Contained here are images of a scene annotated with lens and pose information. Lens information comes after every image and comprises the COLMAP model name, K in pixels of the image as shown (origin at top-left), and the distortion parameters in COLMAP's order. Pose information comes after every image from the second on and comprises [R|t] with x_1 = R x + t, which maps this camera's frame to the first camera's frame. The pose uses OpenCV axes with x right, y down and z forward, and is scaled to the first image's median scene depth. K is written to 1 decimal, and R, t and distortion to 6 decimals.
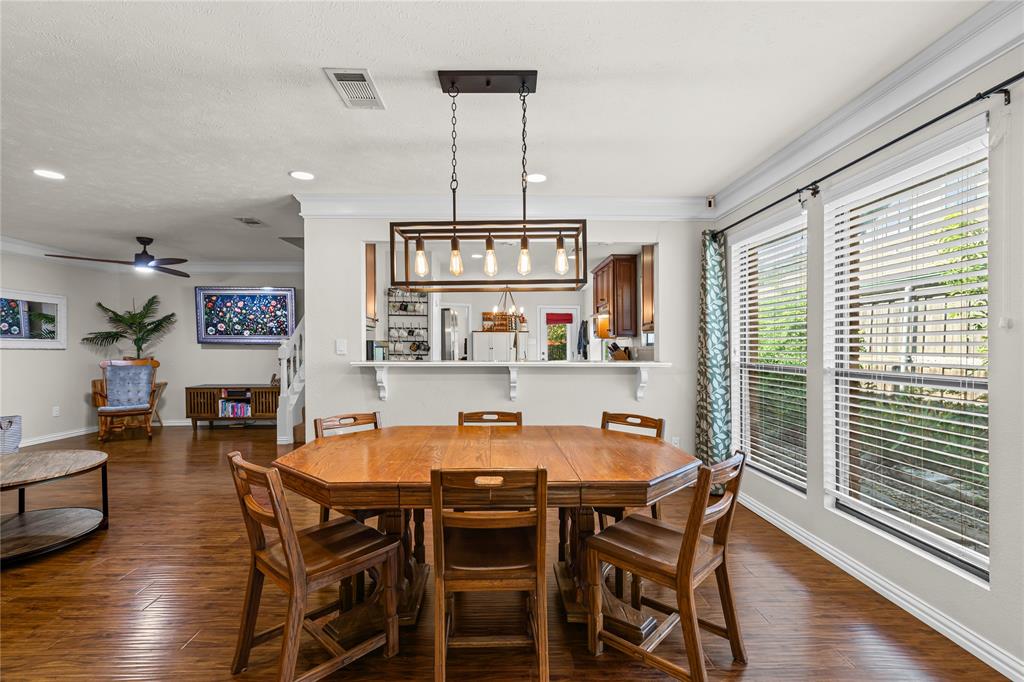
lens RADIAL K [[464.3, 0, 510.7], [0, 464.3, 351.9], [0, 0, 1]] dist [0.005765, 0.000718]
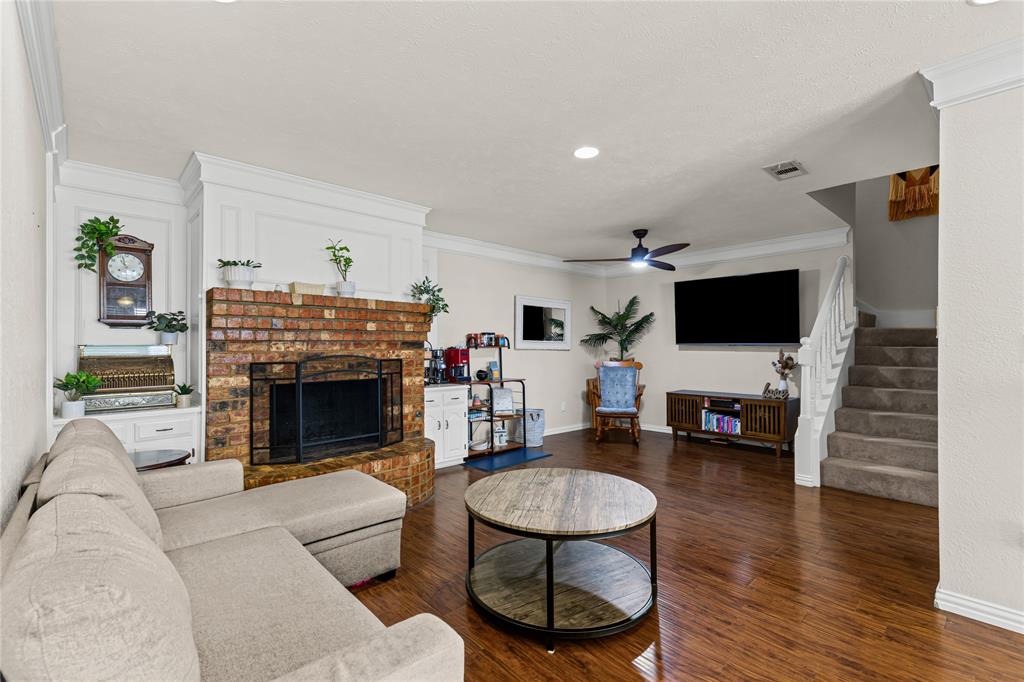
lens RADIAL K [[464.3, 0, 507.9], [0, 464.3, 342.4], [0, 0, 1]] dist [0.005765, 0.000718]
pose [[0.661507, -0.008497, -0.749891, -0.218557], [-0.008291, 0.999792, -0.018643, -0.002270], [0.749893, 0.018550, 0.661299, 0.160142]]
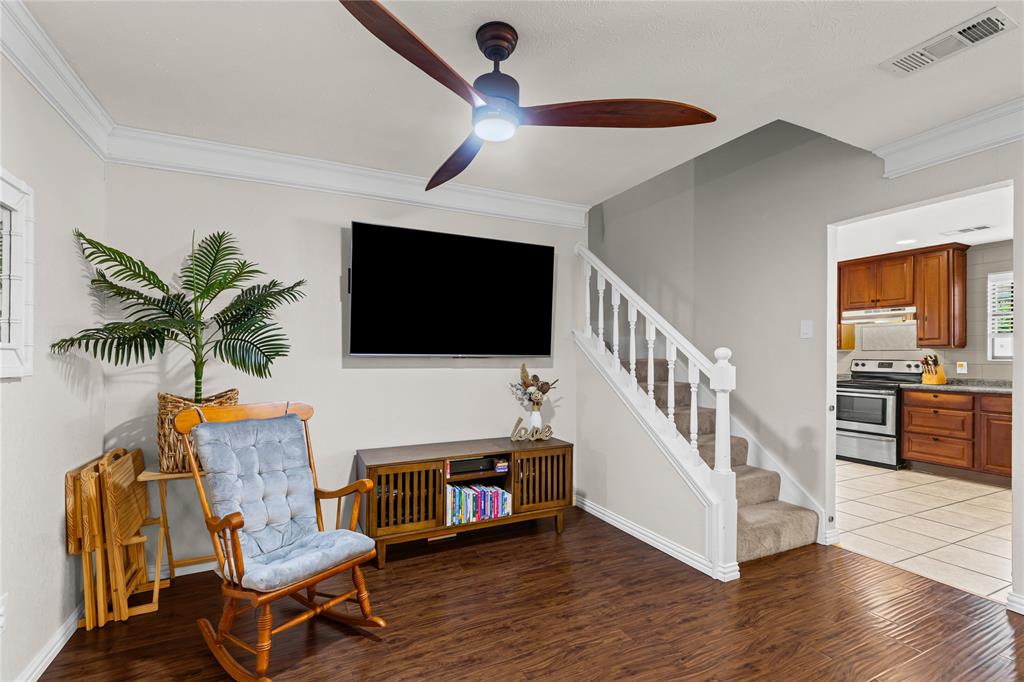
lens RADIAL K [[464.3, 0, 518.9], [0, 464.3, 355.1], [0, 0, 1]] dist [0.005765, 0.000718]
pose [[0.902576, 0.001534, 0.430528, -0.750545], [0.003483, 0.999935, -0.010866, -0.014084], [-0.430517, 0.011307, 0.902512, 0.578500]]
